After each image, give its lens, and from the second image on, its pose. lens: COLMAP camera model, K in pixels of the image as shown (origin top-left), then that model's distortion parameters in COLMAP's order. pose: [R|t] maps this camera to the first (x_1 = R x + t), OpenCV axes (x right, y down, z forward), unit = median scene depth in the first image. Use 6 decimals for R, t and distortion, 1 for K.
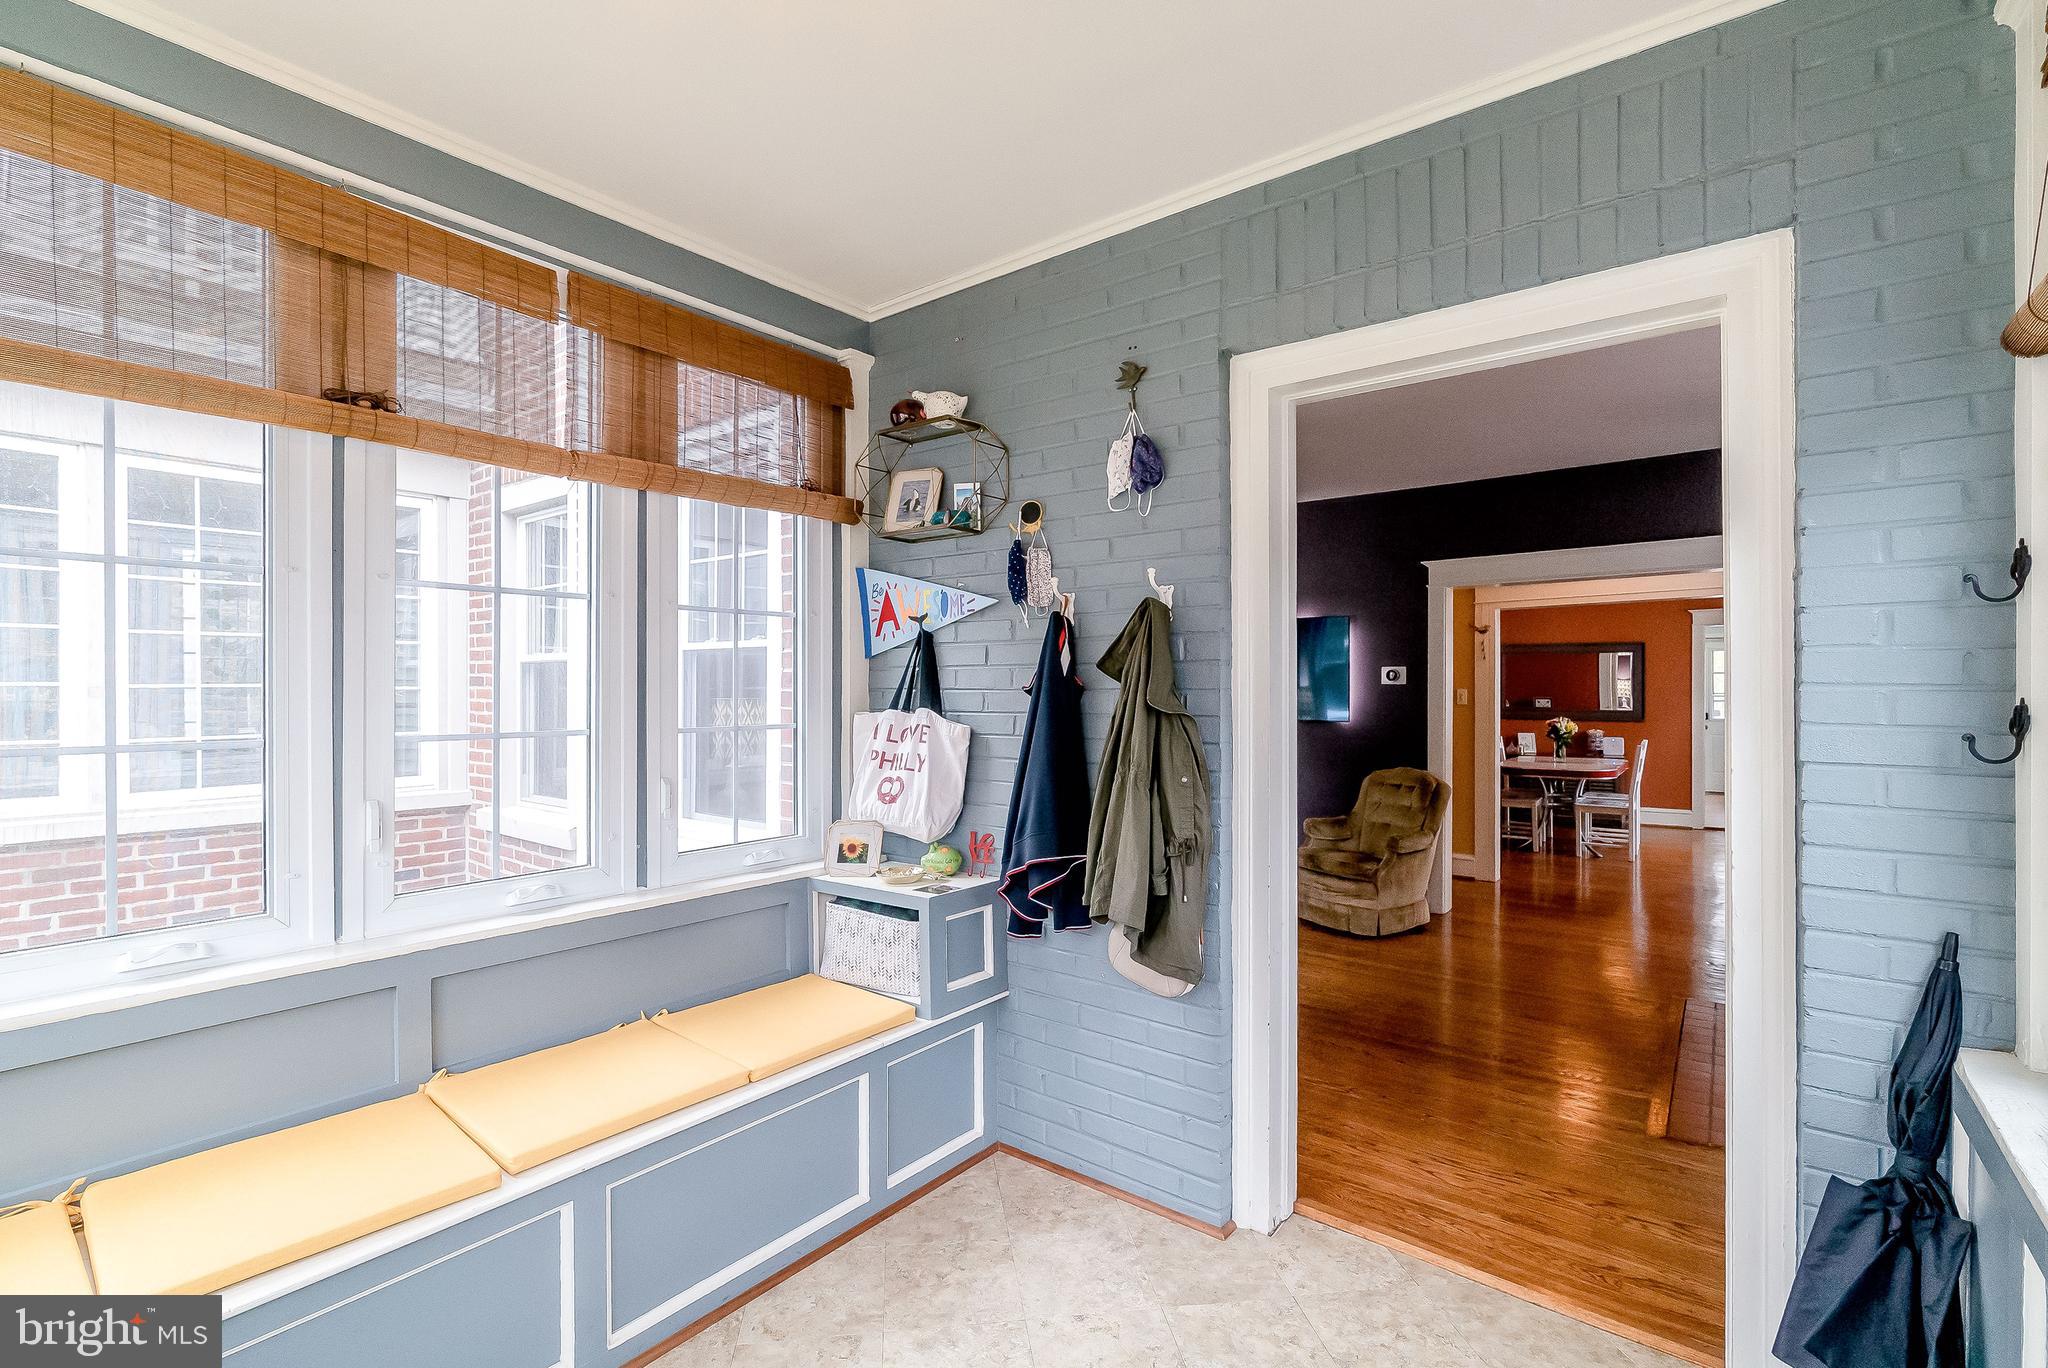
lens RADIAL K [[937.8, 0, 1030.9], [0, 937.8, 686.0], [0, 0, 1]] dist [-0.010719, 0.000183]
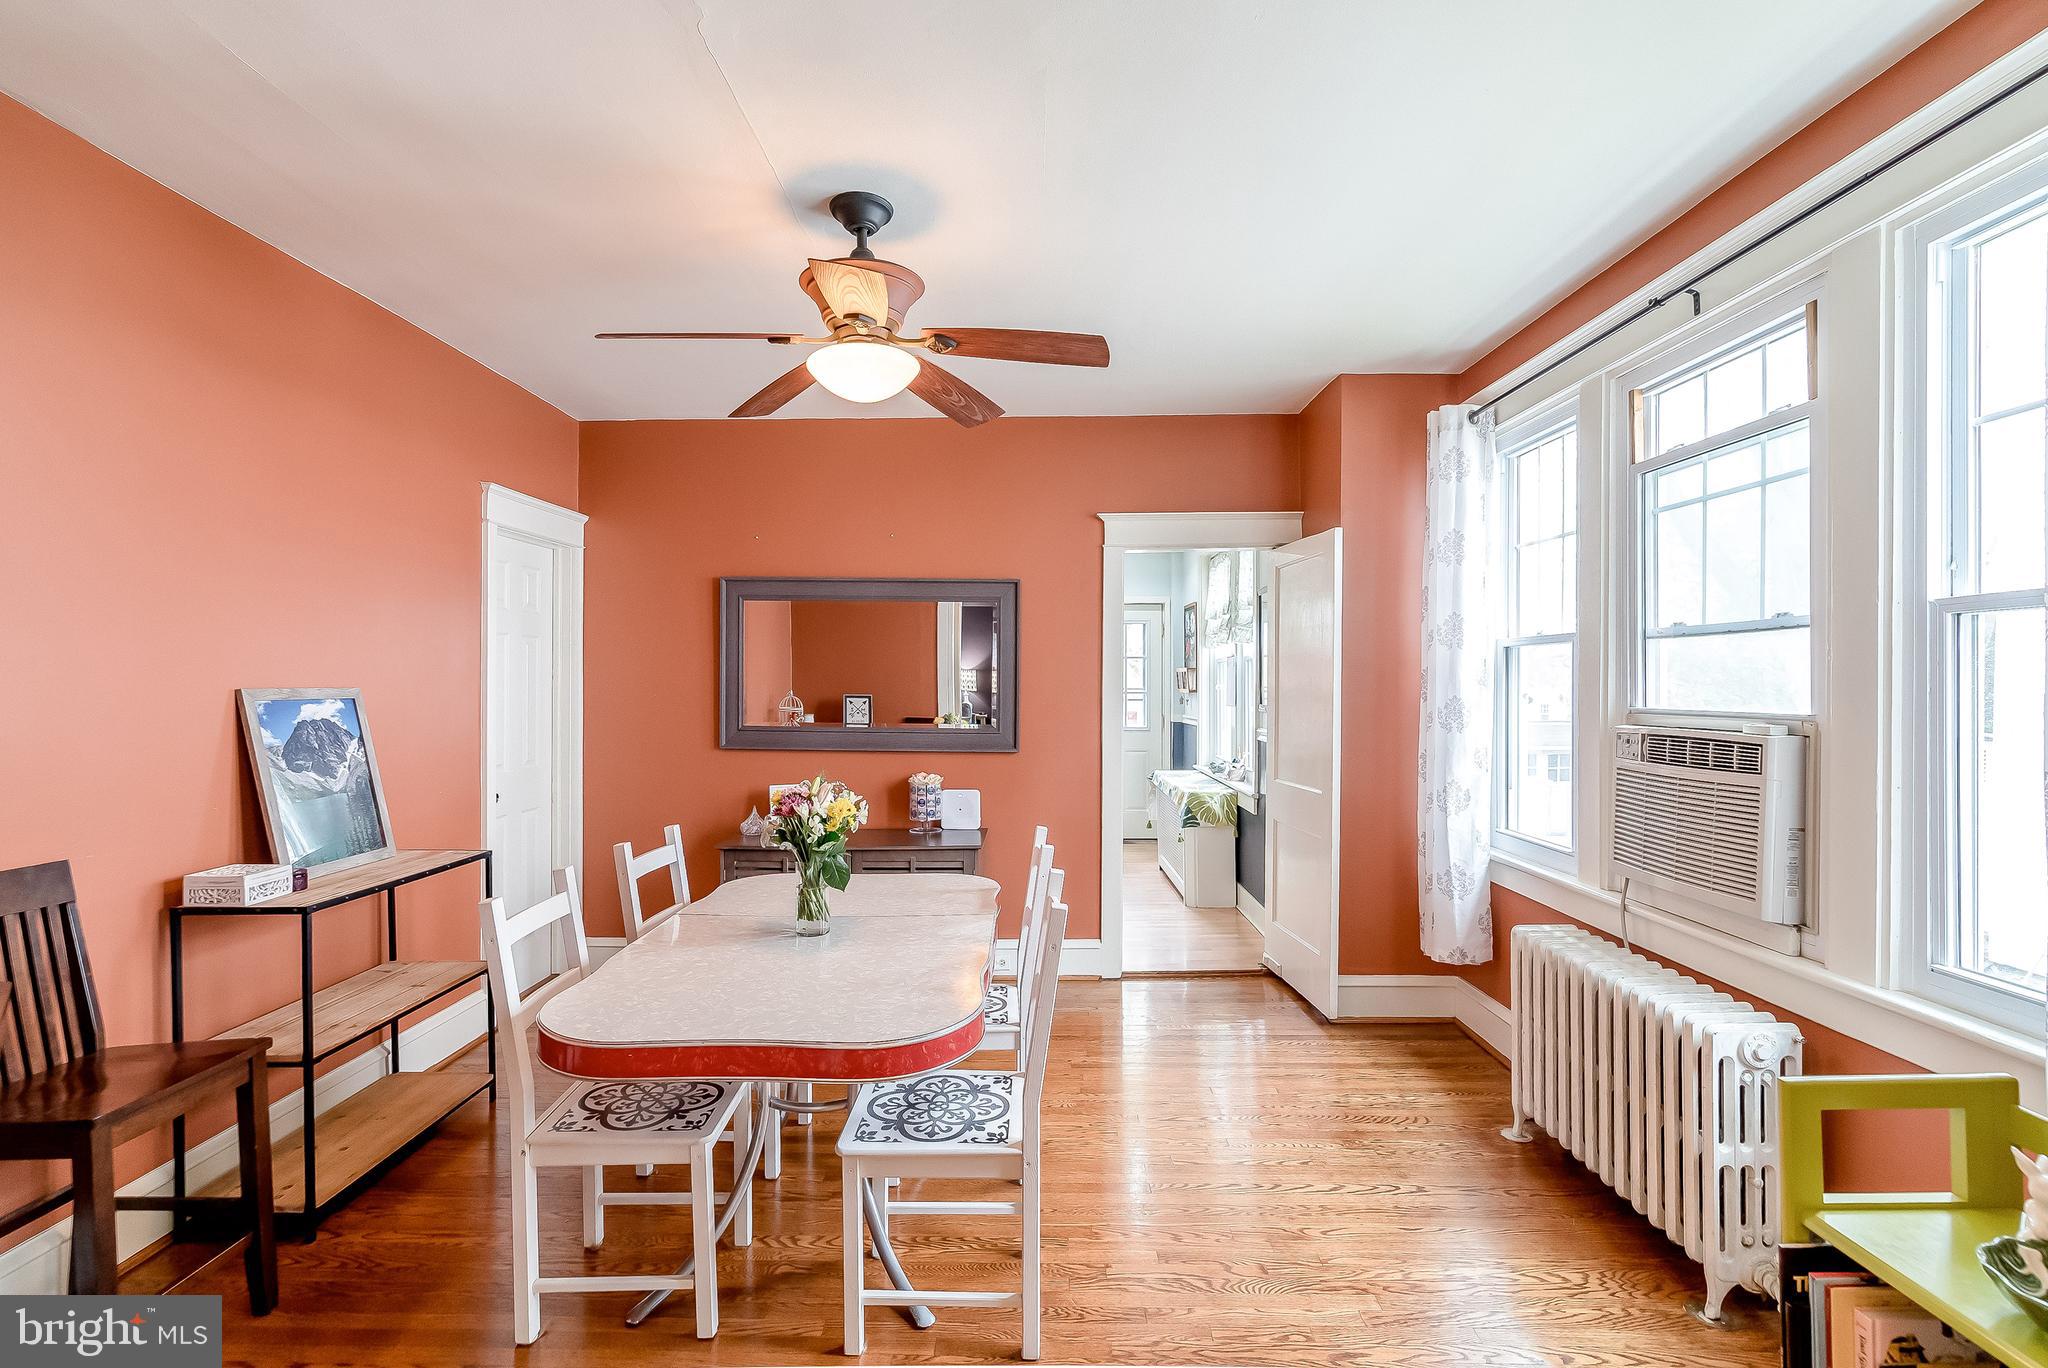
lens RADIAL K [[871.8, 0, 1024.0], [0, 871.8, 684.0], [0, 0, 1]] dist [-0.001103, -0.000034]
pose [[0.799379, -0.000984, 0.600826, 0.555080], [-0.005794, 0.999940, 0.009347, 0.000190], [-0.600799, -0.010953, 0.799325, 0.905968]]
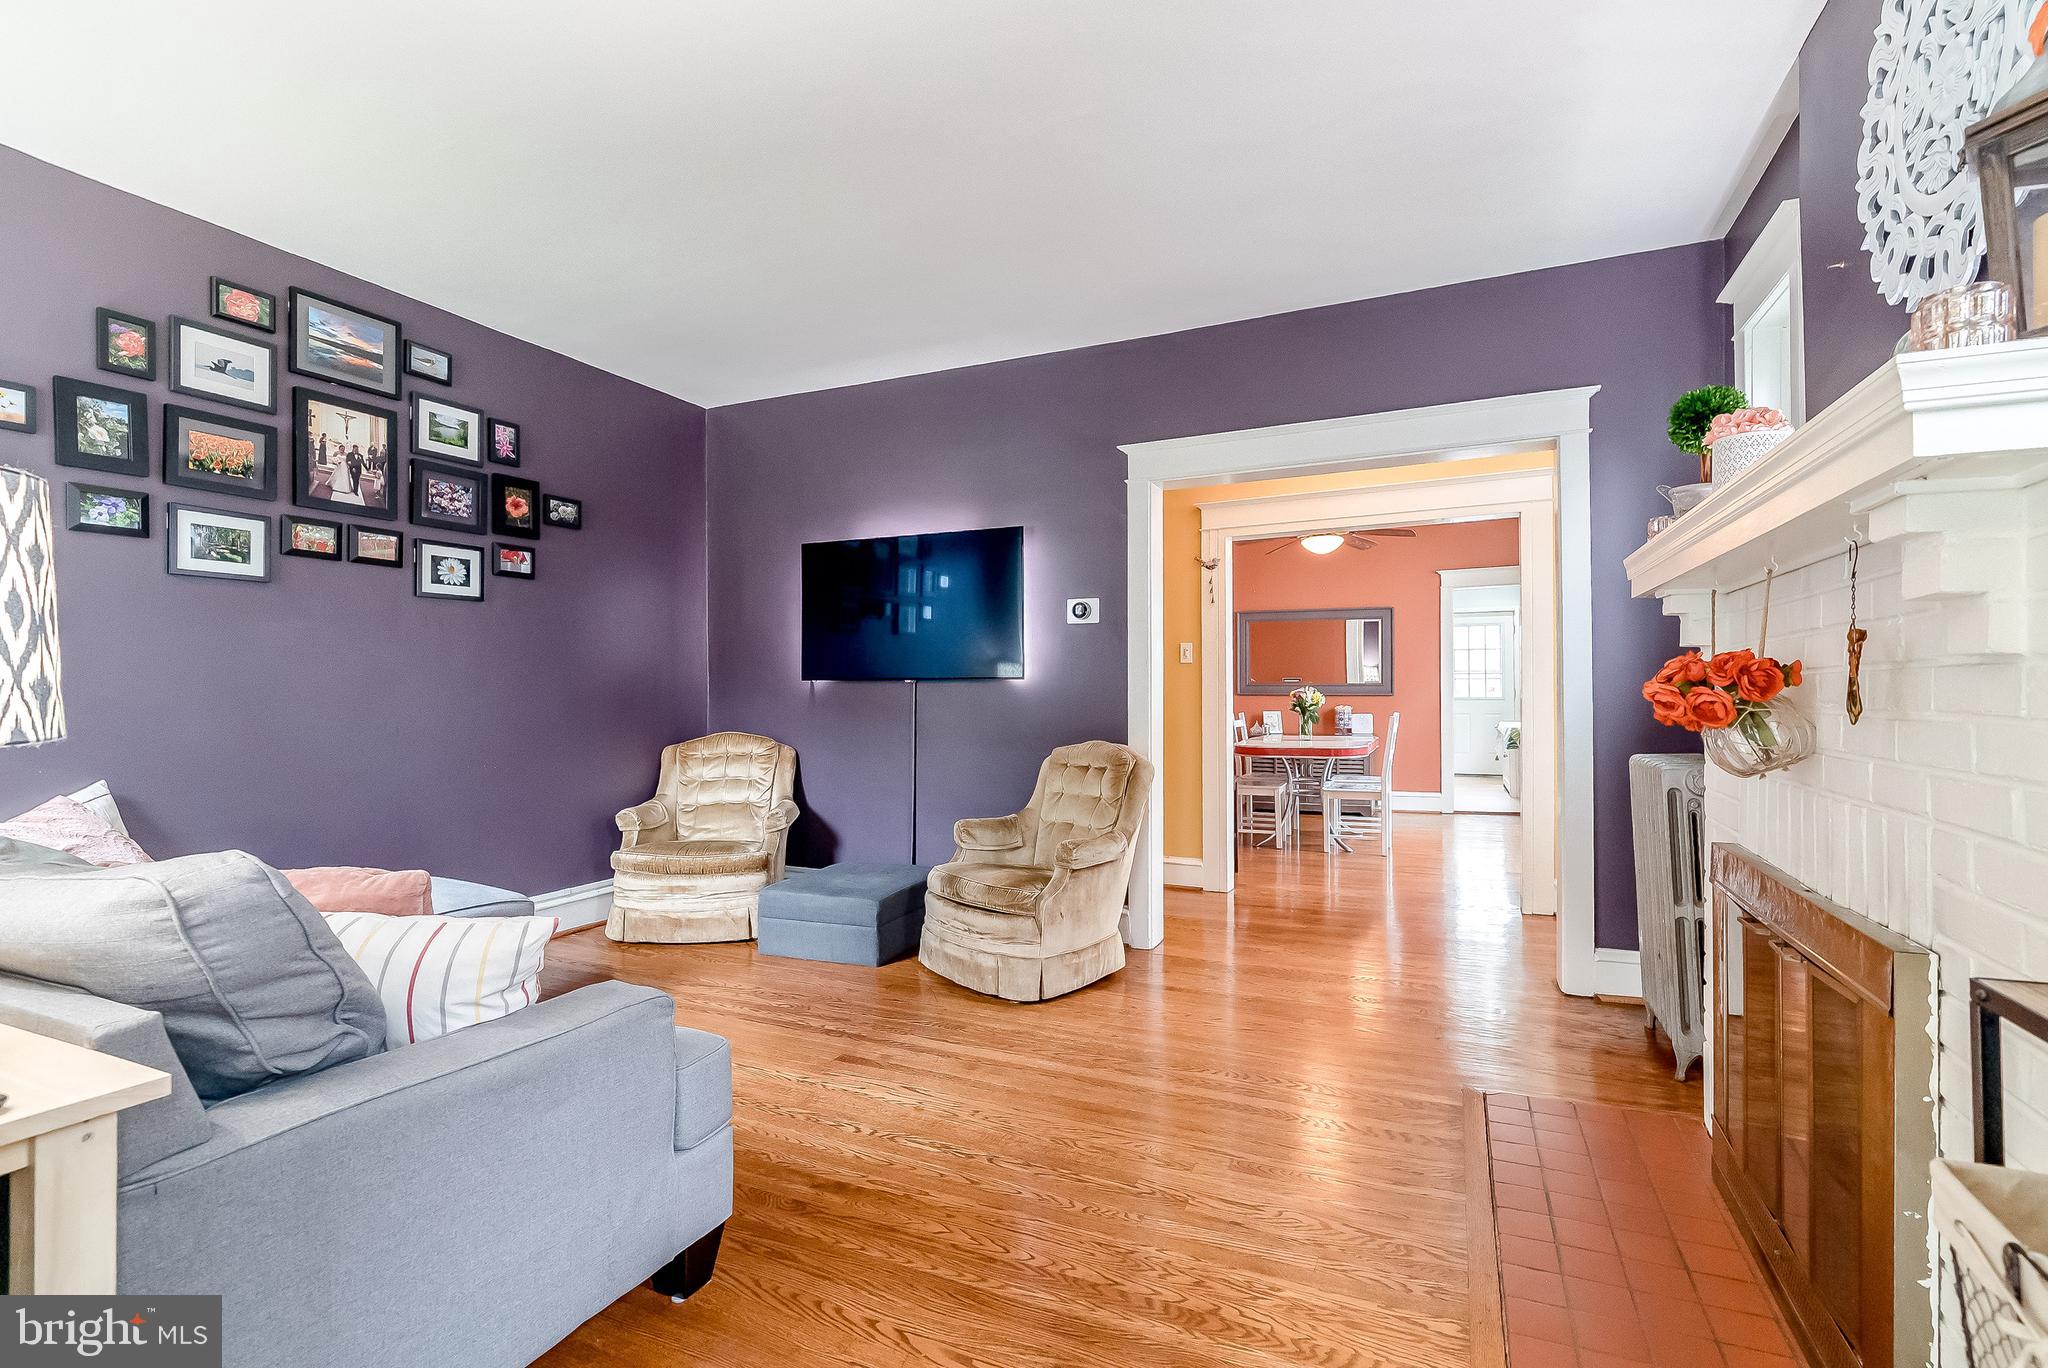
lens RADIAL K [[937.8, 0, 1030.9], [0, 937.8, 686.0], [0, 0, 1]] dist [-0.010719, 0.000183]
pose [[0.975329, -0.004545, 0.220711, 0.167452], [0.004911, 0.999987, -0.001106, 0.039182], [-0.220704, 0.002163, 0.975339, 0.279818]]
